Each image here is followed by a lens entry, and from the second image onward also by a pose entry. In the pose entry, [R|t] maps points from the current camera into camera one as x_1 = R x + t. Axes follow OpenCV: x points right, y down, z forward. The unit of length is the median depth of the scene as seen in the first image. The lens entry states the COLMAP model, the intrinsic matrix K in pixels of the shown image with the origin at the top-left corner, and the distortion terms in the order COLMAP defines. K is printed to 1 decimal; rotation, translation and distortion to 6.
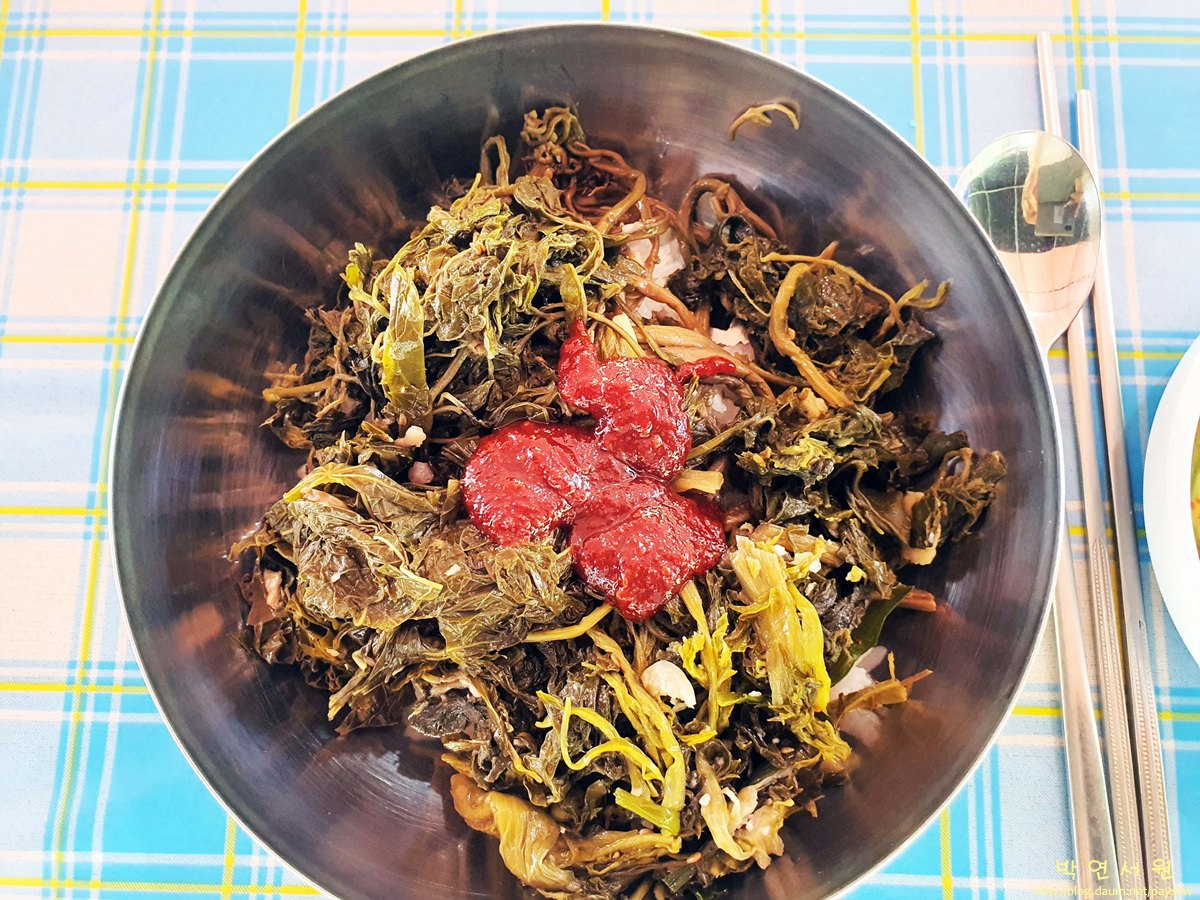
lens RADIAL K [[895.6, 0, 601.3], [0, 895.6, 481.0], [0, 0, 1]] dist [0.088715, -0.155541]
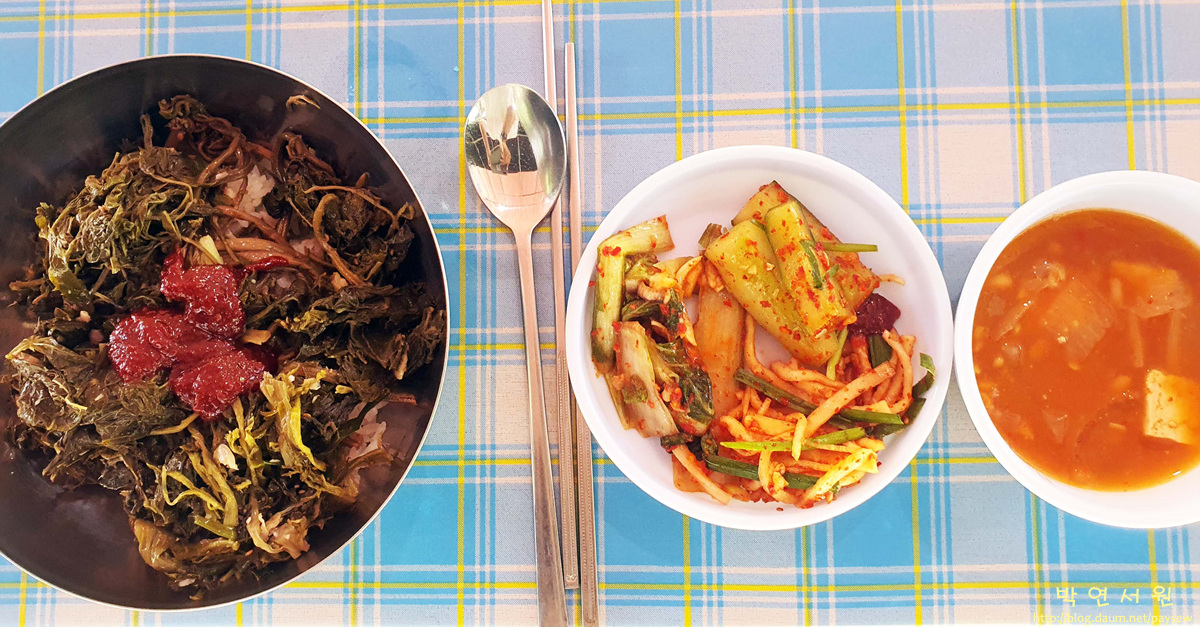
lens RADIAL K [[952.2, 0, 600.0], [0, 952.2, 313.5], [0, 0, 1]] dist [-0.002533, 0.002681]
pose [[0.998930, -0.034560, -0.030731, 0.843614], [0.037345, 0.994754, 0.095234, -0.196325], [0.027279, -0.096280, 0.994980, -0.775483]]
